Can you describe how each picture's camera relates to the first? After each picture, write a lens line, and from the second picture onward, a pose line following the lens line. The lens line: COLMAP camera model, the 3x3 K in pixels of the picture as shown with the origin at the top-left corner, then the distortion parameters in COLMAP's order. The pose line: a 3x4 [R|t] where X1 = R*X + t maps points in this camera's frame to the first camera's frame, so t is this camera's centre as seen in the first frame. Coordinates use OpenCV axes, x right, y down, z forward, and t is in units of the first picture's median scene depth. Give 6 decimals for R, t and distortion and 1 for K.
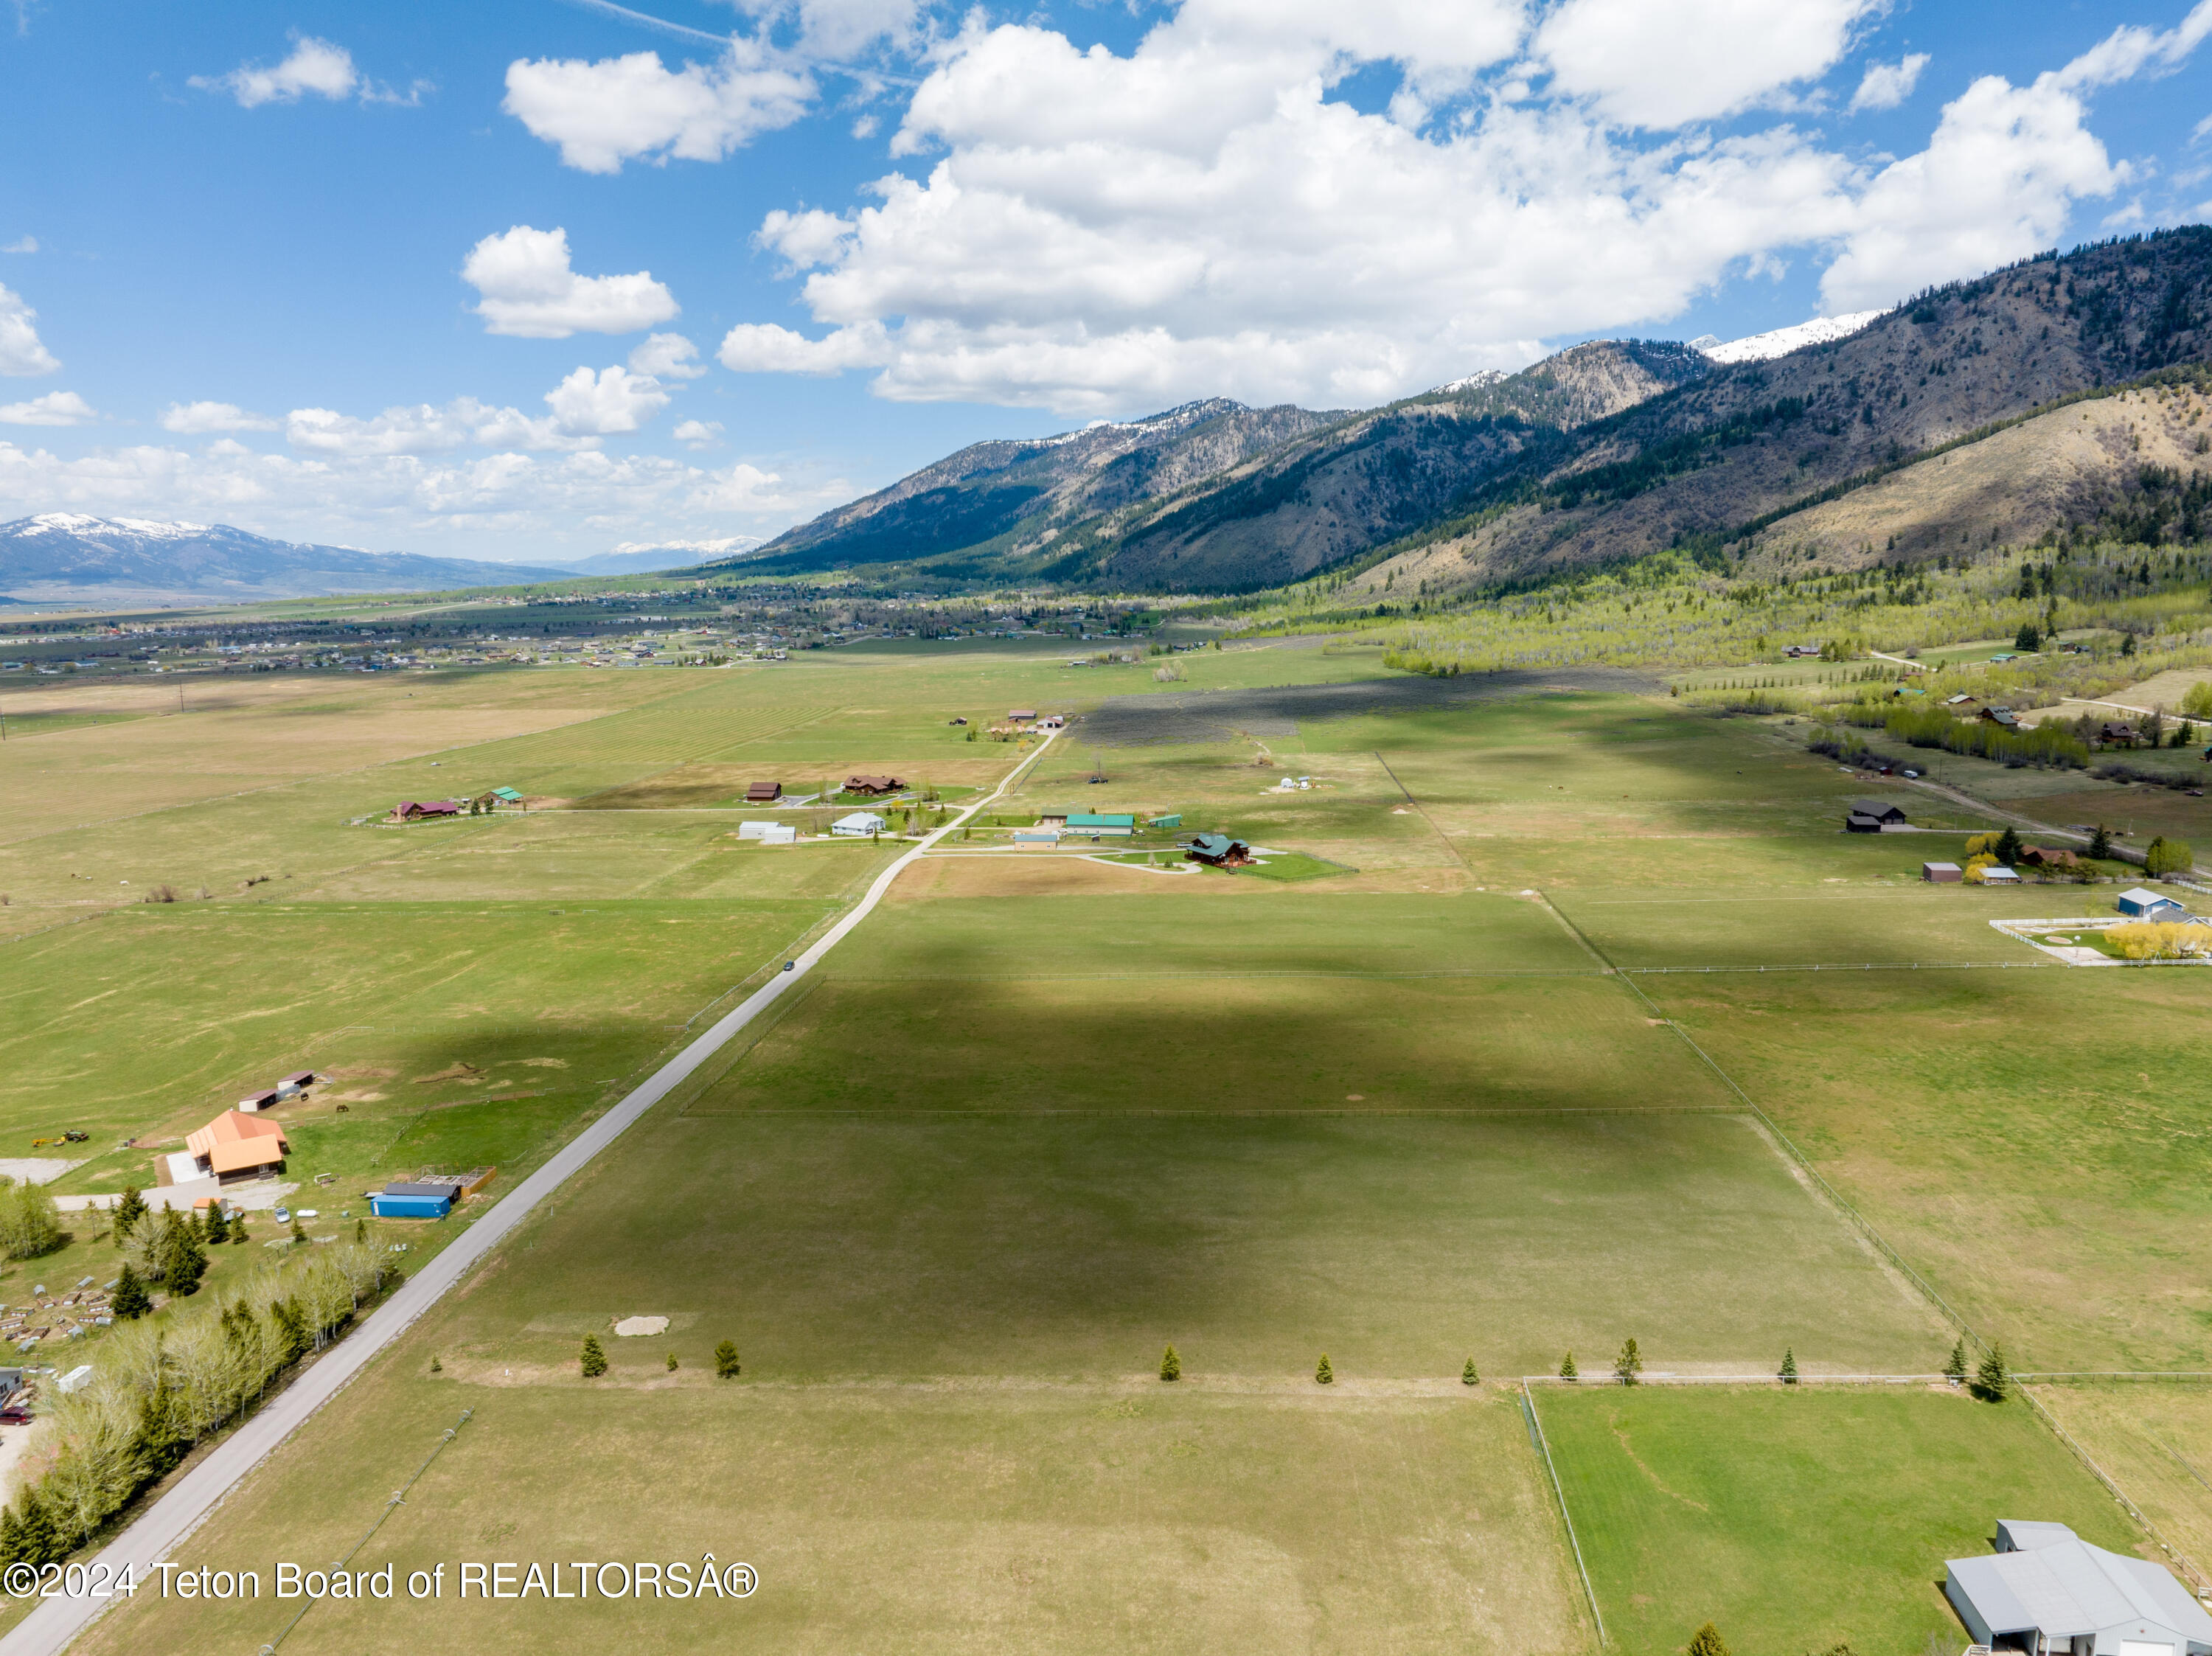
lens RADIAL K [[1560.6, 0, 1116.0], [0, 1560.6, 811.8], [0, 0, 1]] dist [-0.043233, 0.008947]
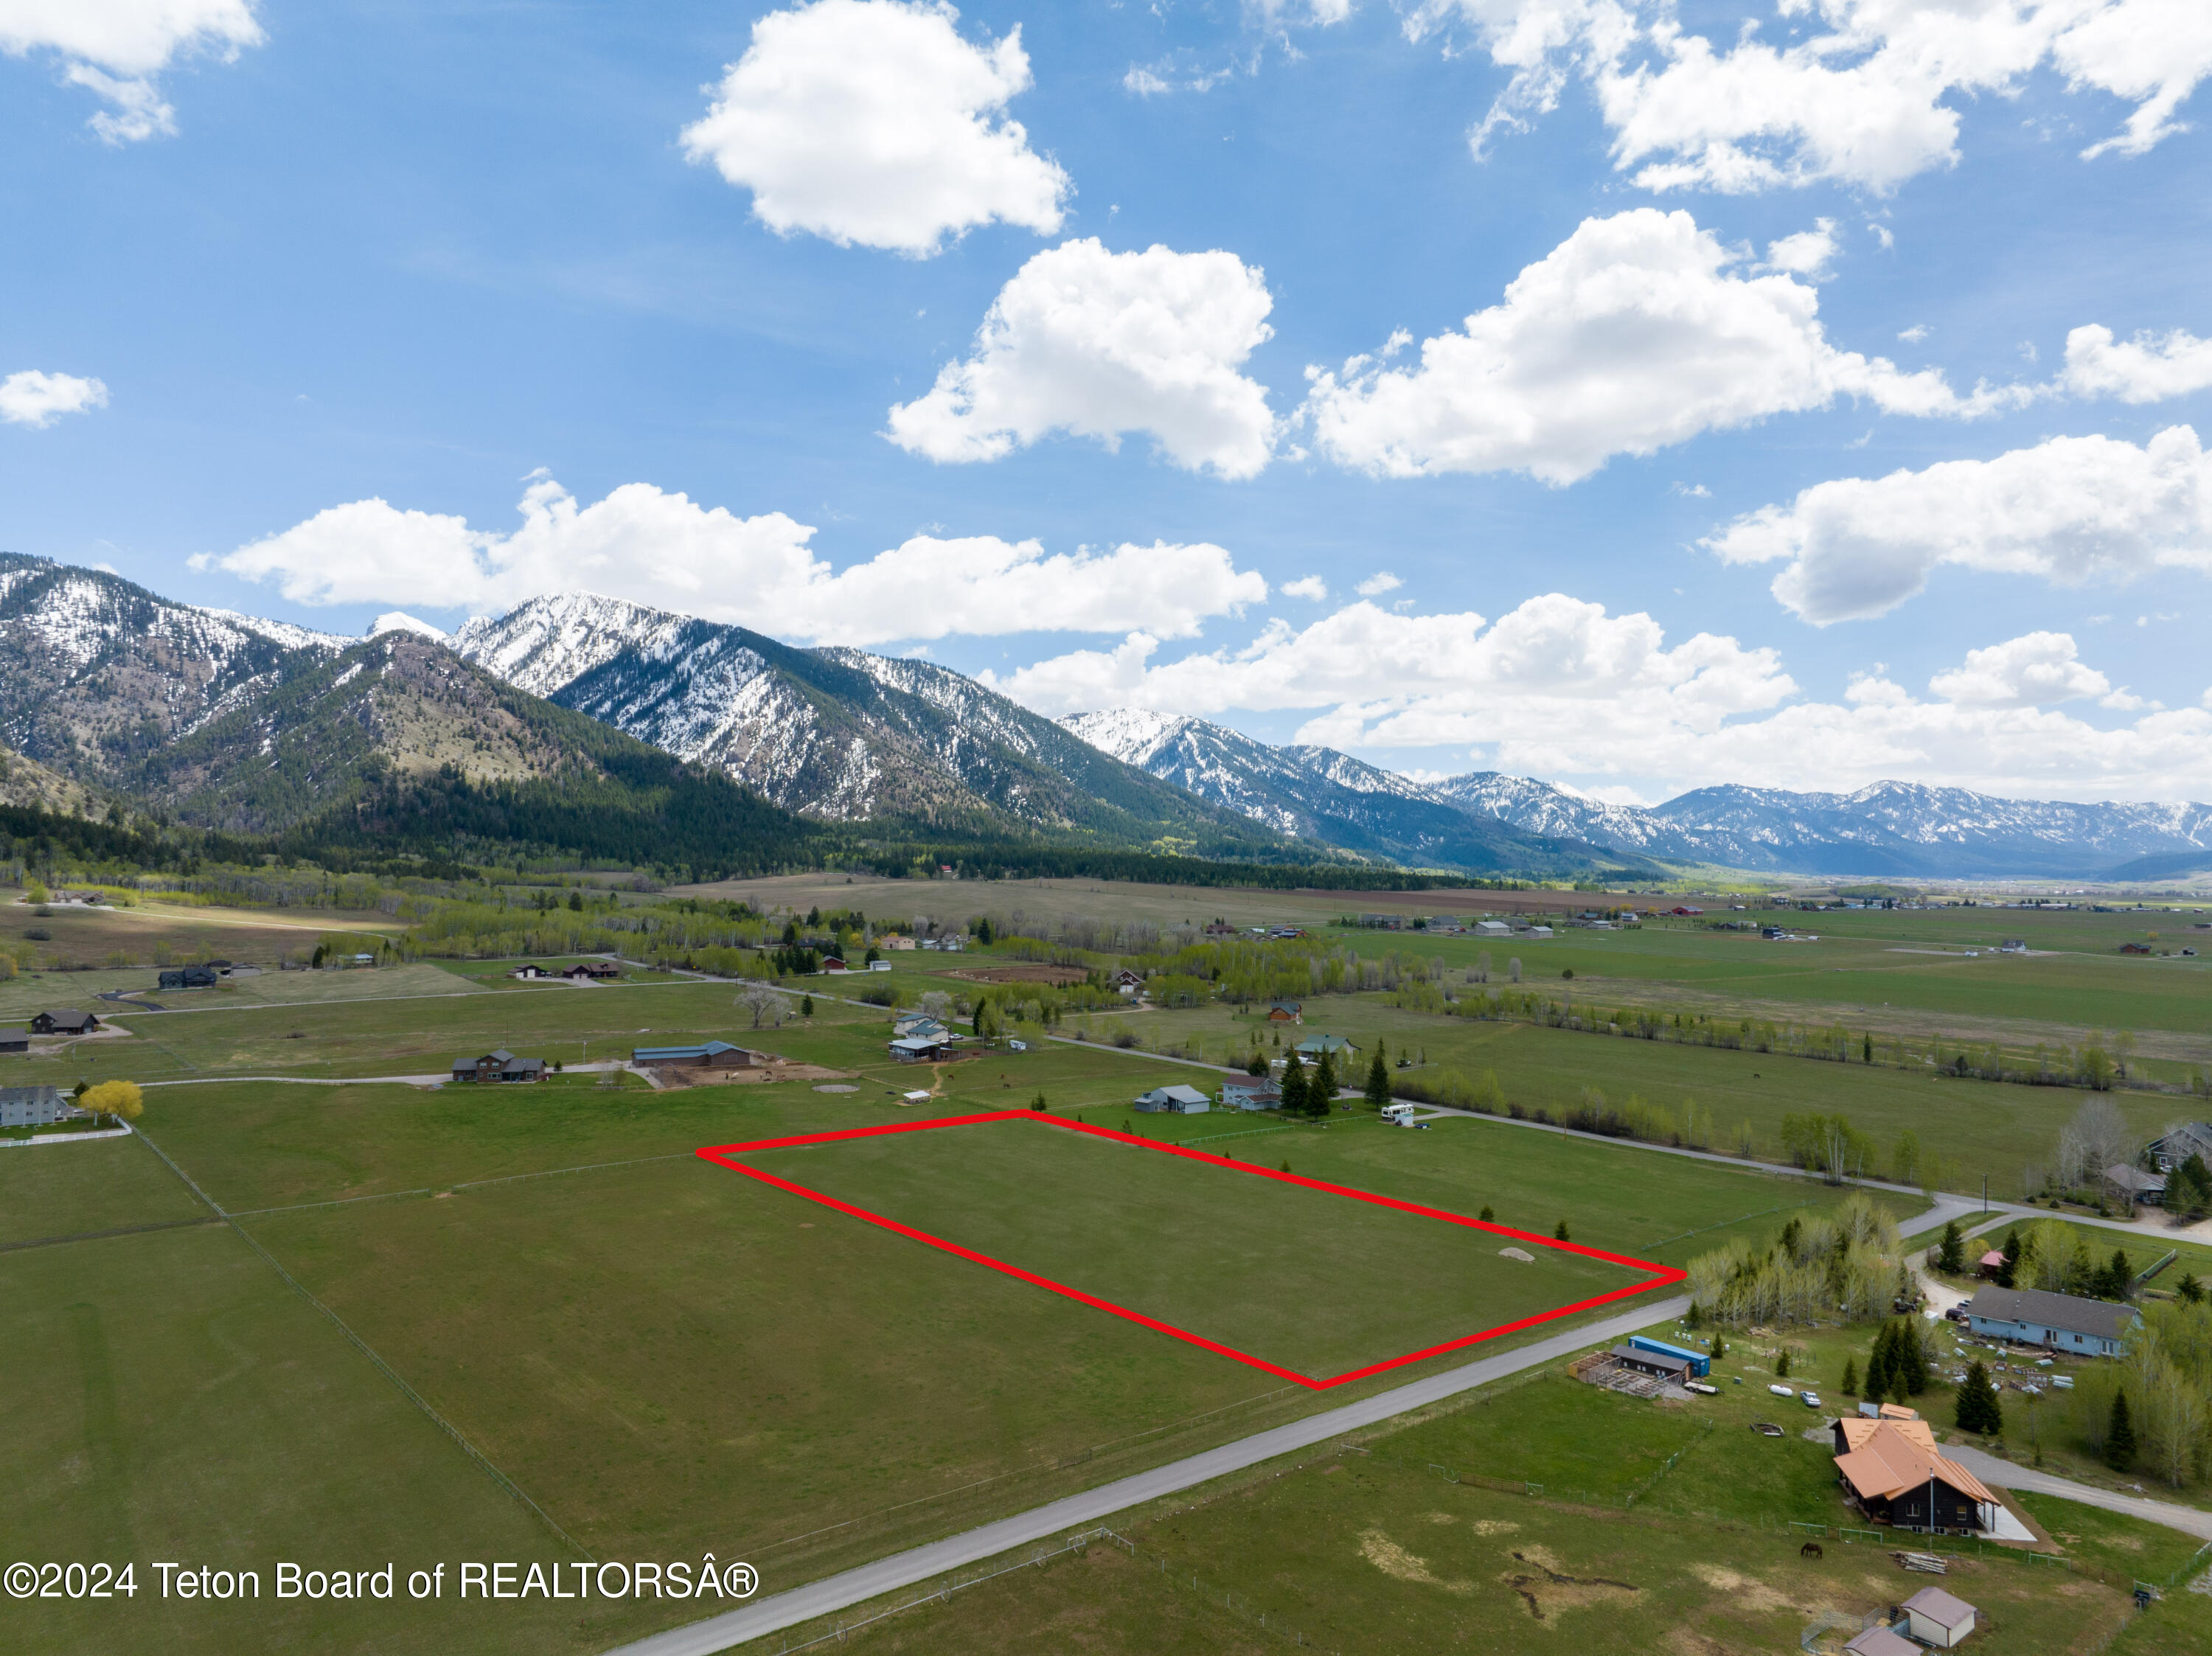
lens RADIAL K [[1560.6, 0, 1110.4], [0, 1560.6, 815.4], [0, 0, 1]] dist [-0.043233, 0.008947]
pose [[-0.701869, 0.028518, 0.711735, -0.084361], [0.111392, 0.991299, 0.070128, -0.016201], [-0.703543, 0.128503, -0.698938, 0.174149]]
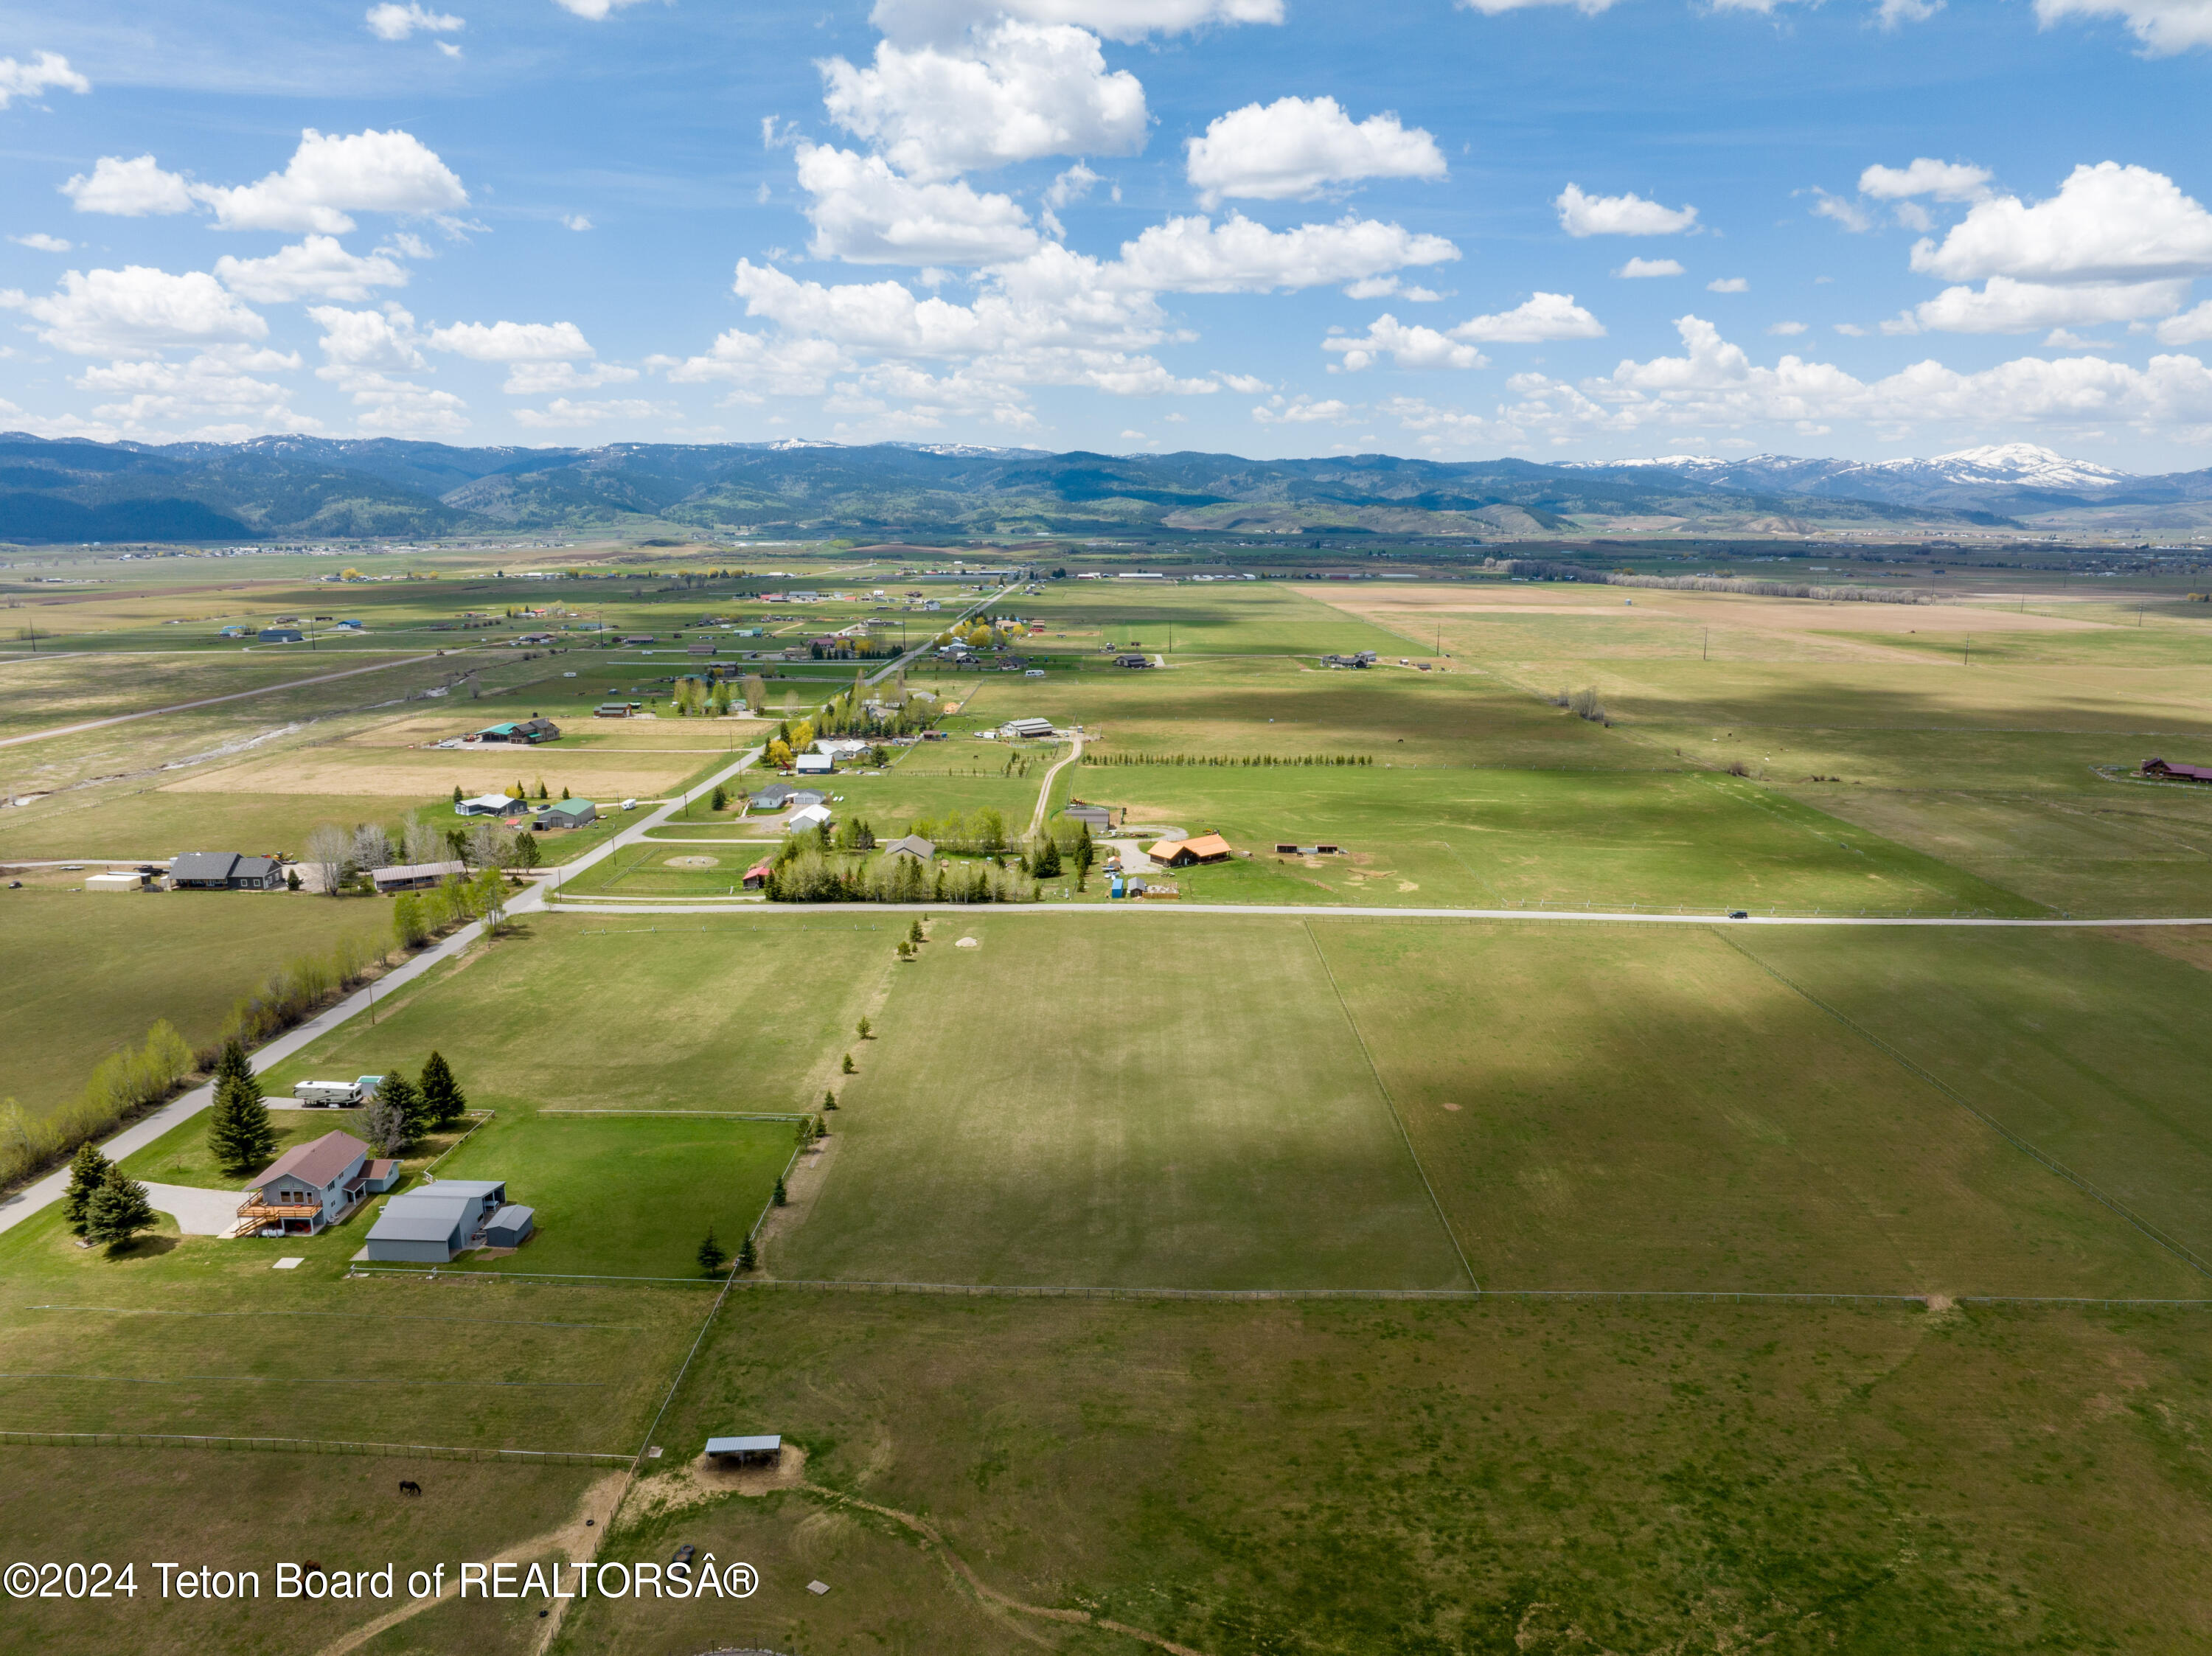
lens RADIAL K [[1560.6, 0, 1112.1], [0, 1560.6, 746.9], [0, 0, 1]] dist [-0.043233, 0.008947]
pose [[0.065249, 0.164956, -0.984140, 0.111961], [-0.159832, 0.975236, 0.152867, -0.014463], [0.984985, 0.147323, 0.089998, 0.077126]]
